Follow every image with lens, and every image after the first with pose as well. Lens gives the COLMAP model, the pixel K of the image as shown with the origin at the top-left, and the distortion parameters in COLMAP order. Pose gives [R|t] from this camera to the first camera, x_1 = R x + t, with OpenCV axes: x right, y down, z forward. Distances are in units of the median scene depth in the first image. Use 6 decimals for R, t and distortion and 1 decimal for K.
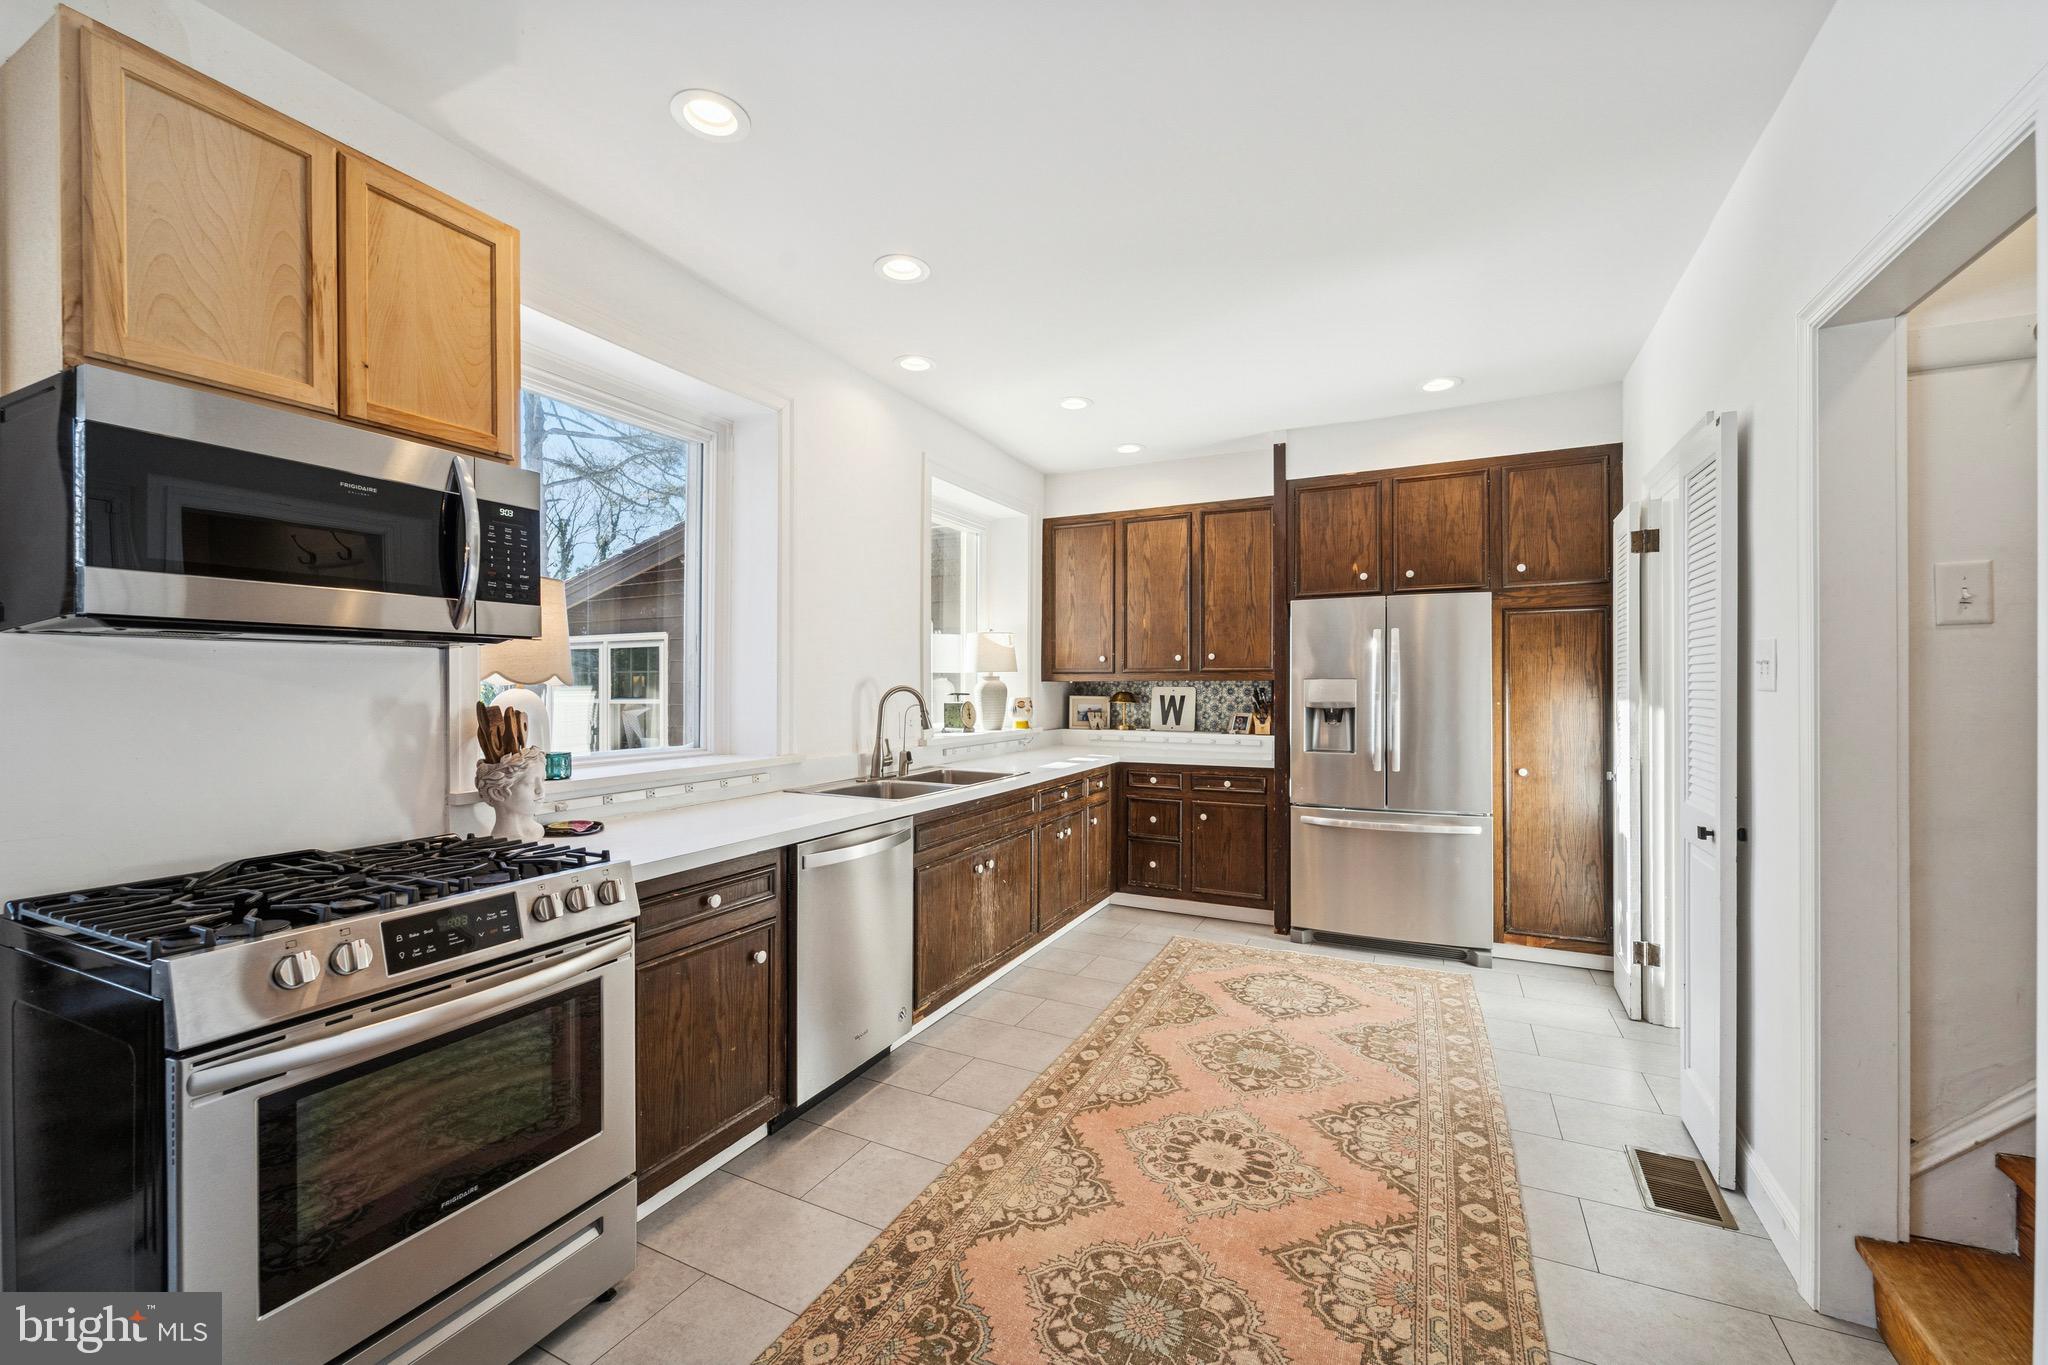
lens RADIAL K [[825.0, 0, 1031.3], [0, 825.0, 688.7], [0, 0, 1]] dist [0.001387, -0.001492]
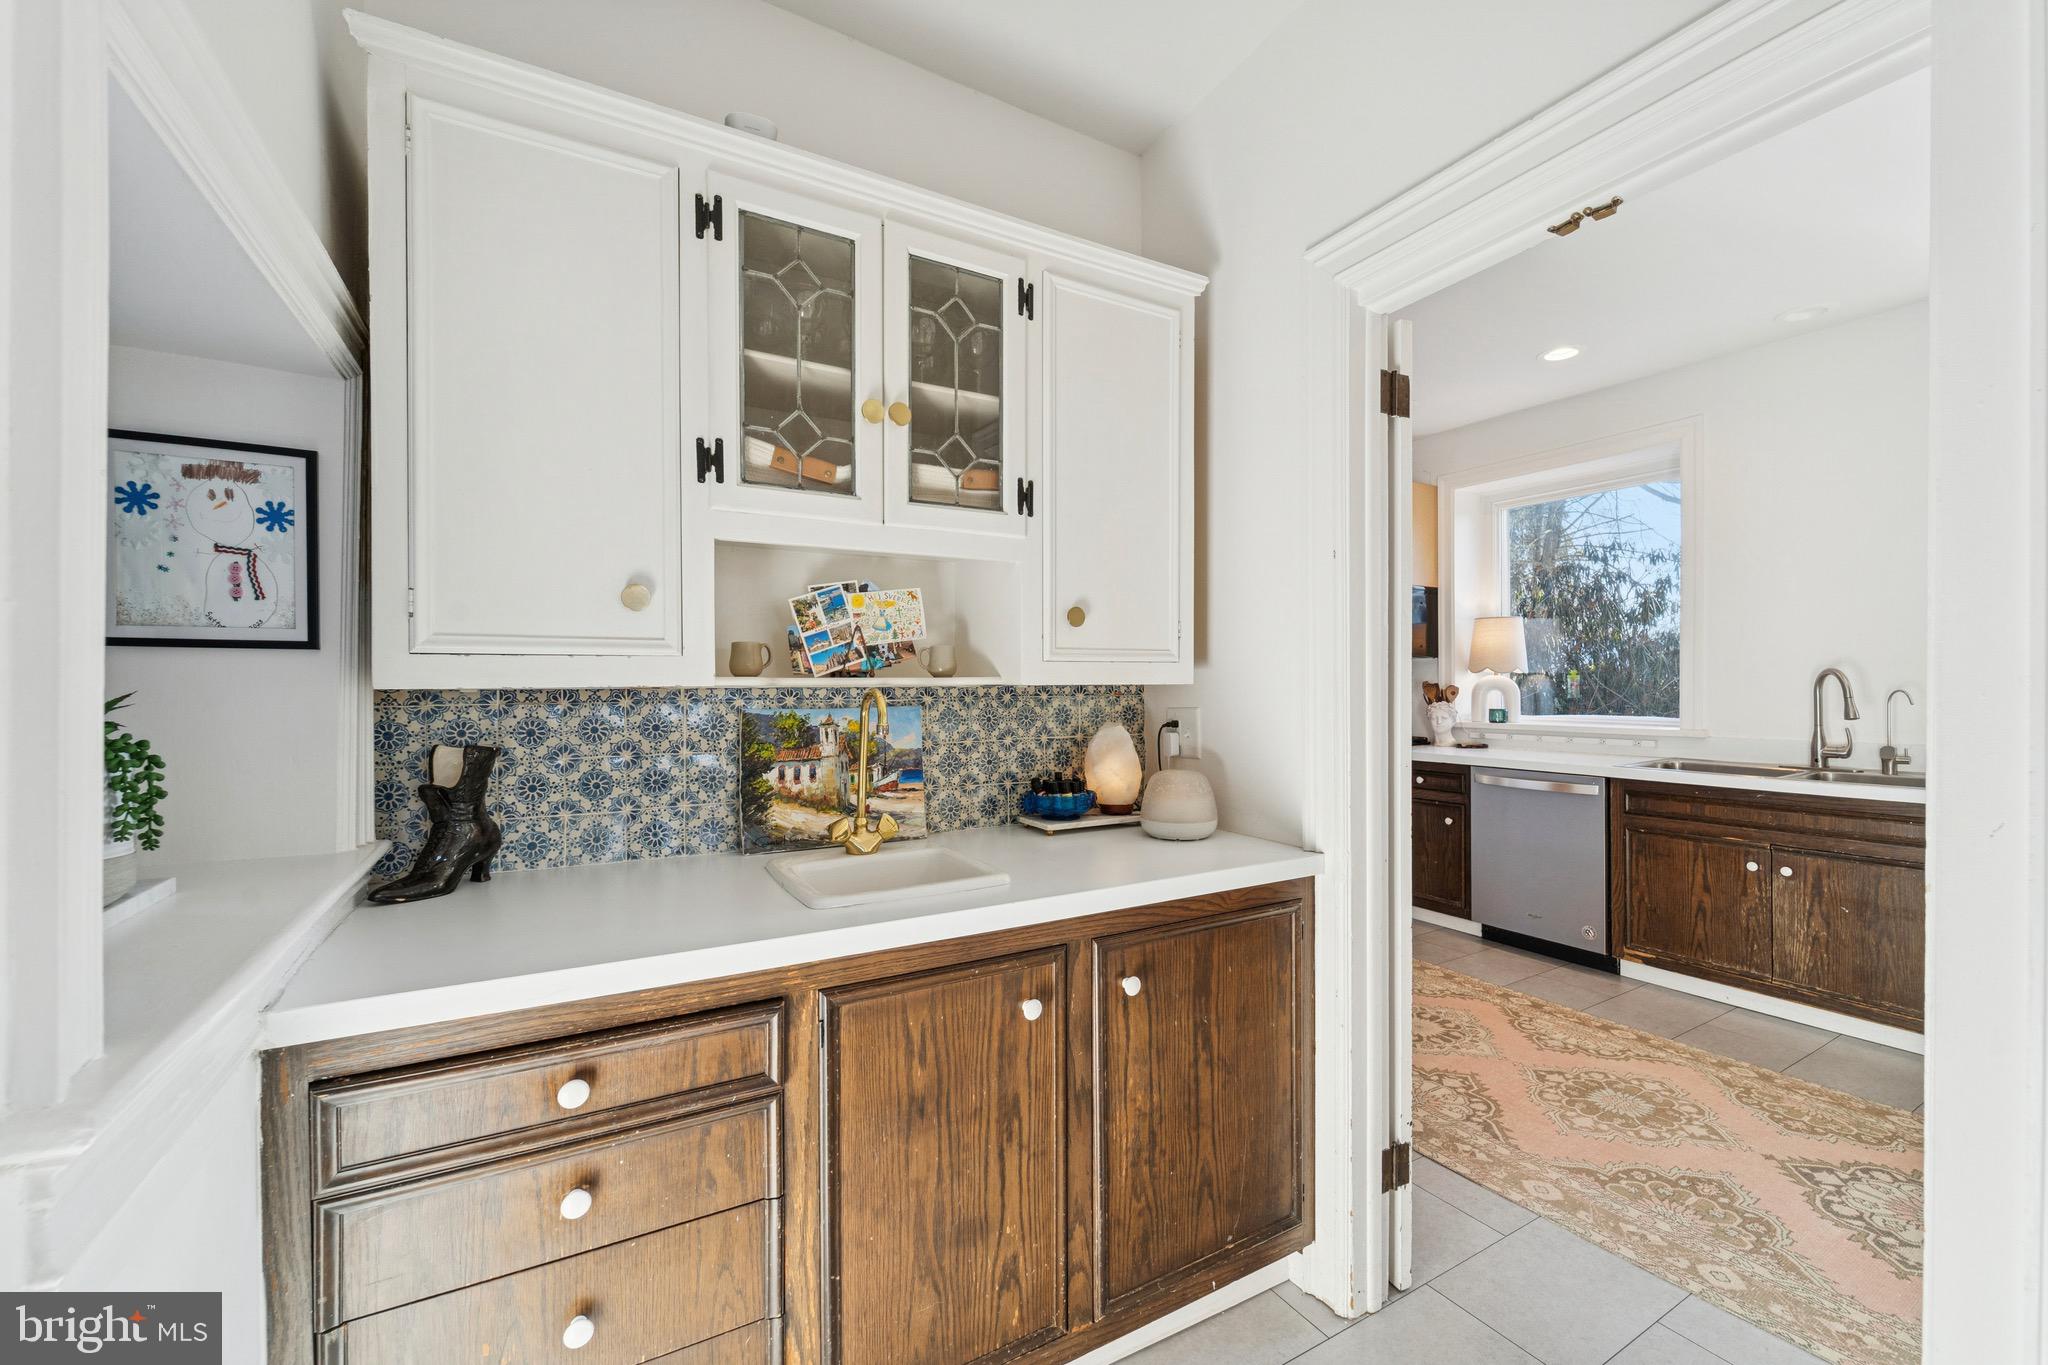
lens RADIAL K [[825.0, 0, 1018.6], [0, 825.0, 684.3], [0, 0, 1]] dist [0.001387, -0.001492]
pose [[-0.572713, 0.005421, -0.819738, 1.043031], [0.009373, 0.999956, 0.000064, 0.003804], [0.819702, -0.007647, -0.572739, 0.763123]]
